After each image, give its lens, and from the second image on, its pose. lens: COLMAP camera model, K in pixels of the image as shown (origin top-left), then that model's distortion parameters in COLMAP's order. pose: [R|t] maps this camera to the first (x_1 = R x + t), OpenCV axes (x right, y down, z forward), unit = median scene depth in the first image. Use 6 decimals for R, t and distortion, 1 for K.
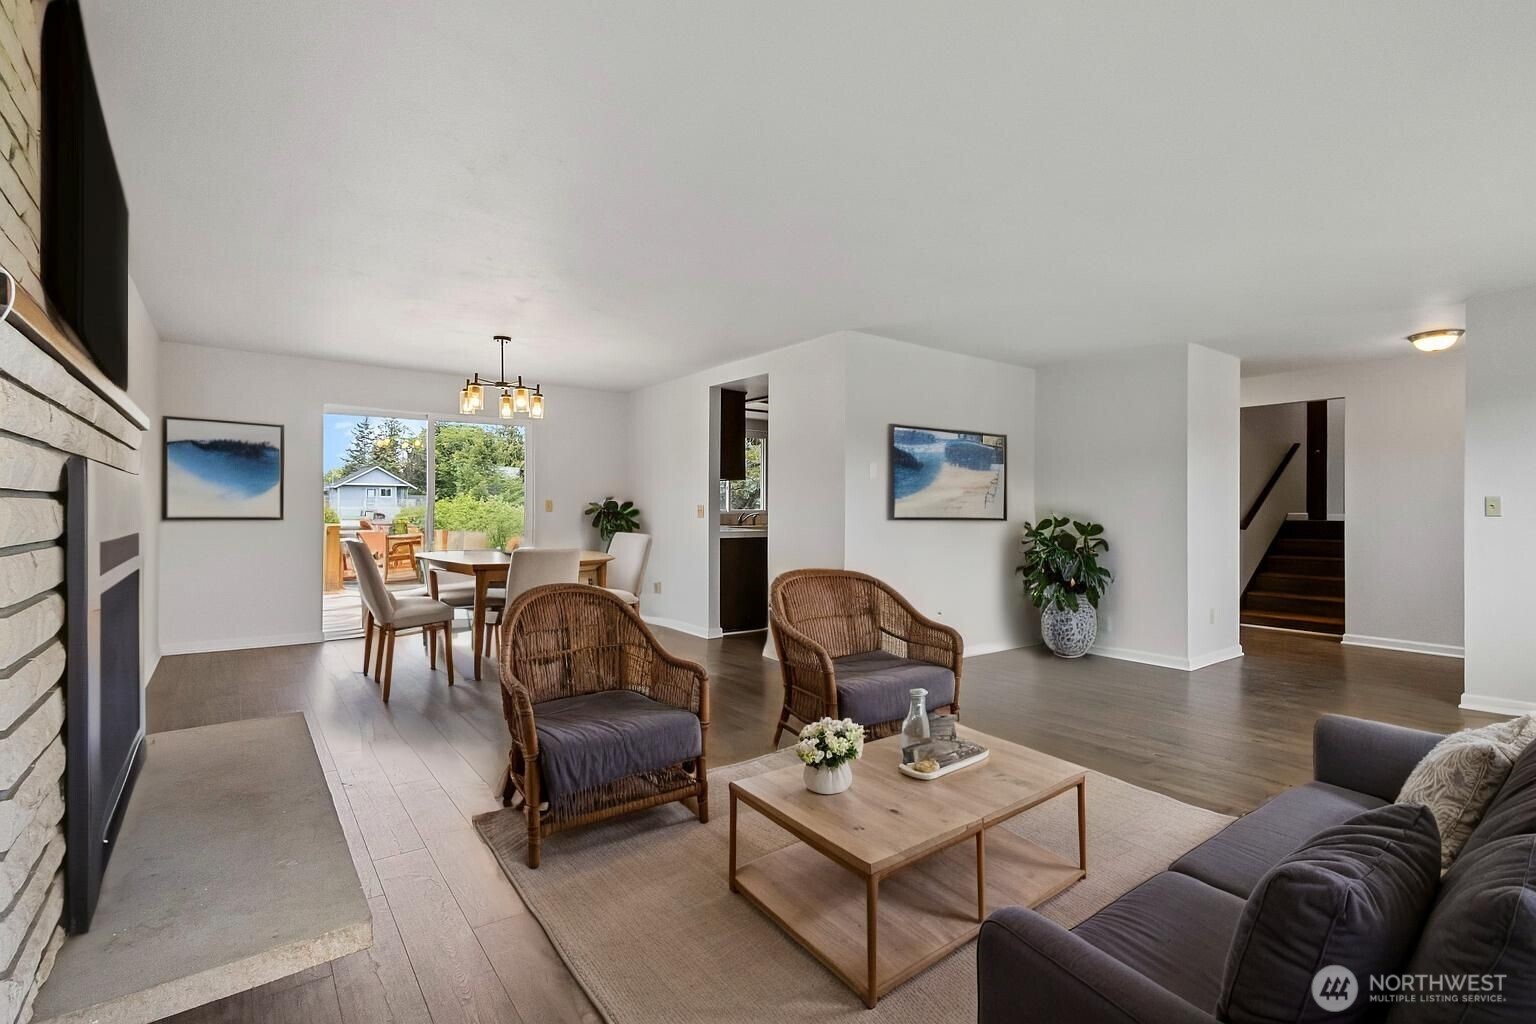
lens RADIAL K [[715.1, 0, 768.0], [0, 715.1, 512.0], [0, 0, 1]] dist [0.003173, -0.000009]
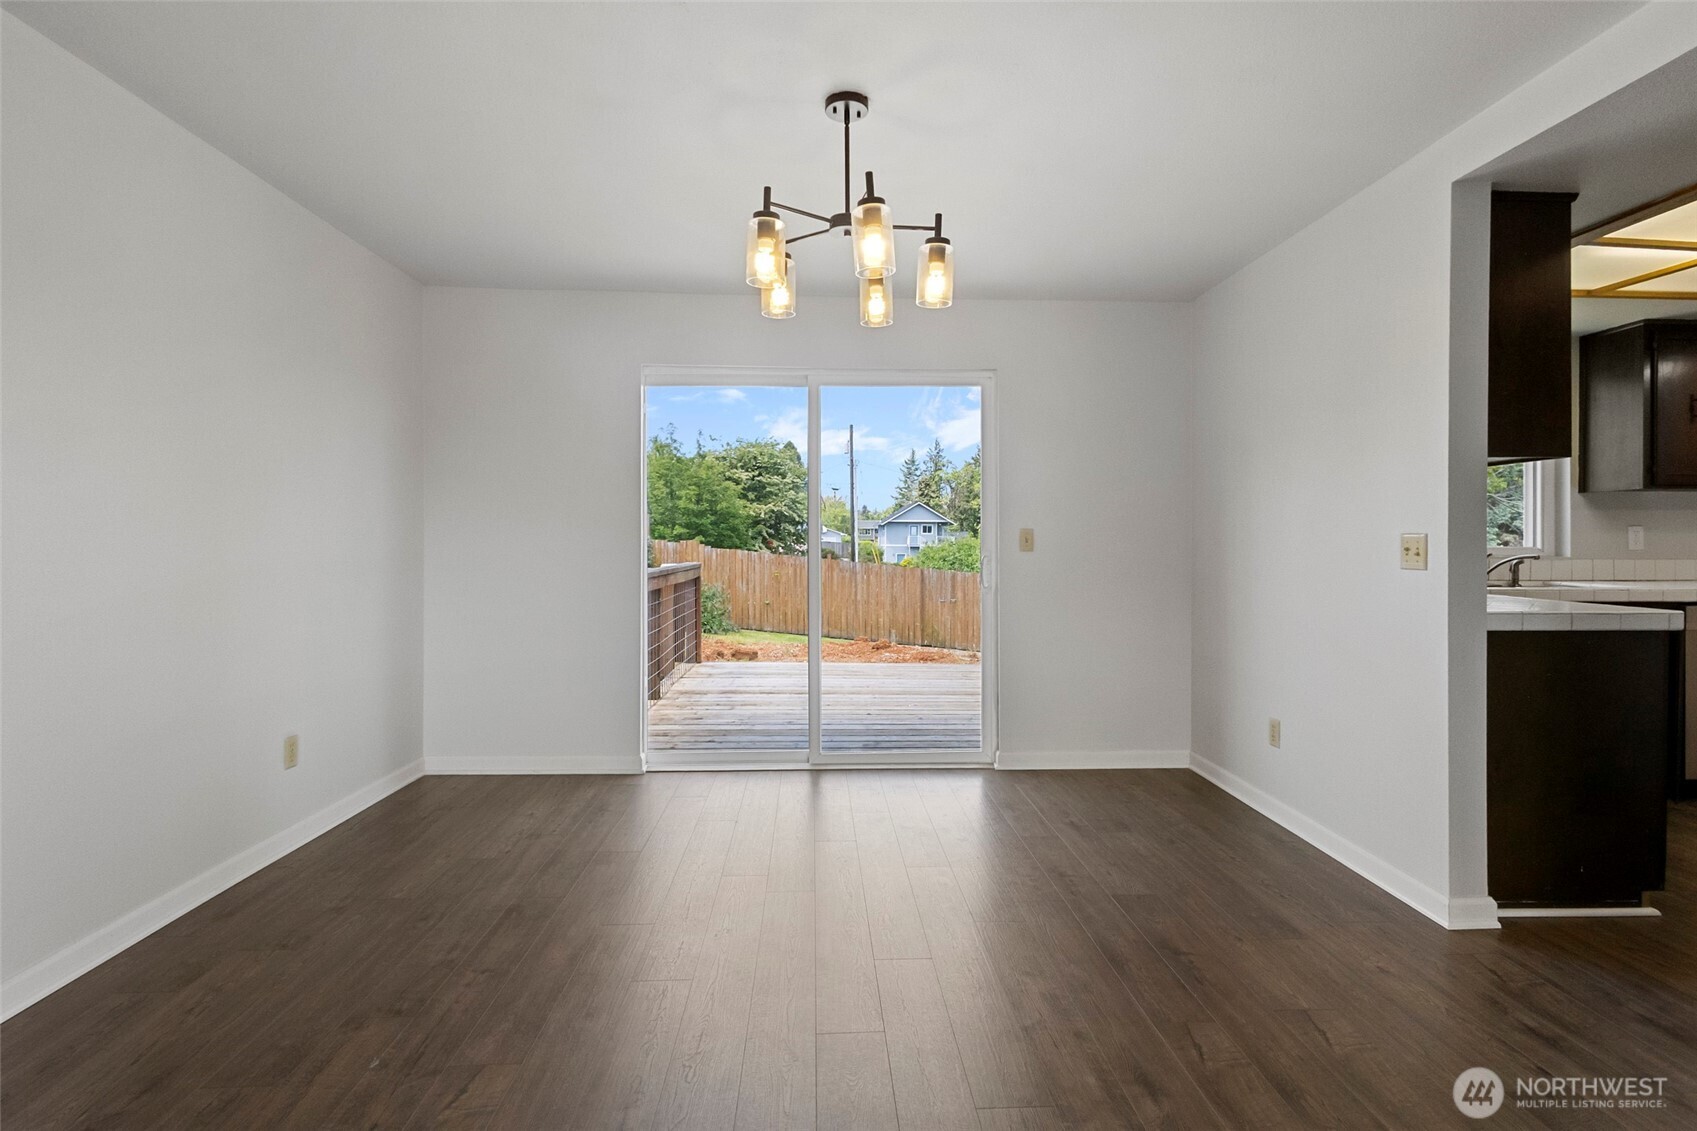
lens RADIAL K [[802.0, 0, 871.5], [0, 802.0, 542.1], [0, 0, 1]] dist [0.019645, -0.000335]
pose [[0.839832, -0.005119, -0.542822, -0.101471], [0.000292, 0.999960, -0.008978, -0.002255], [0.542846, 0.007382, 0.839800, 0.515831]]
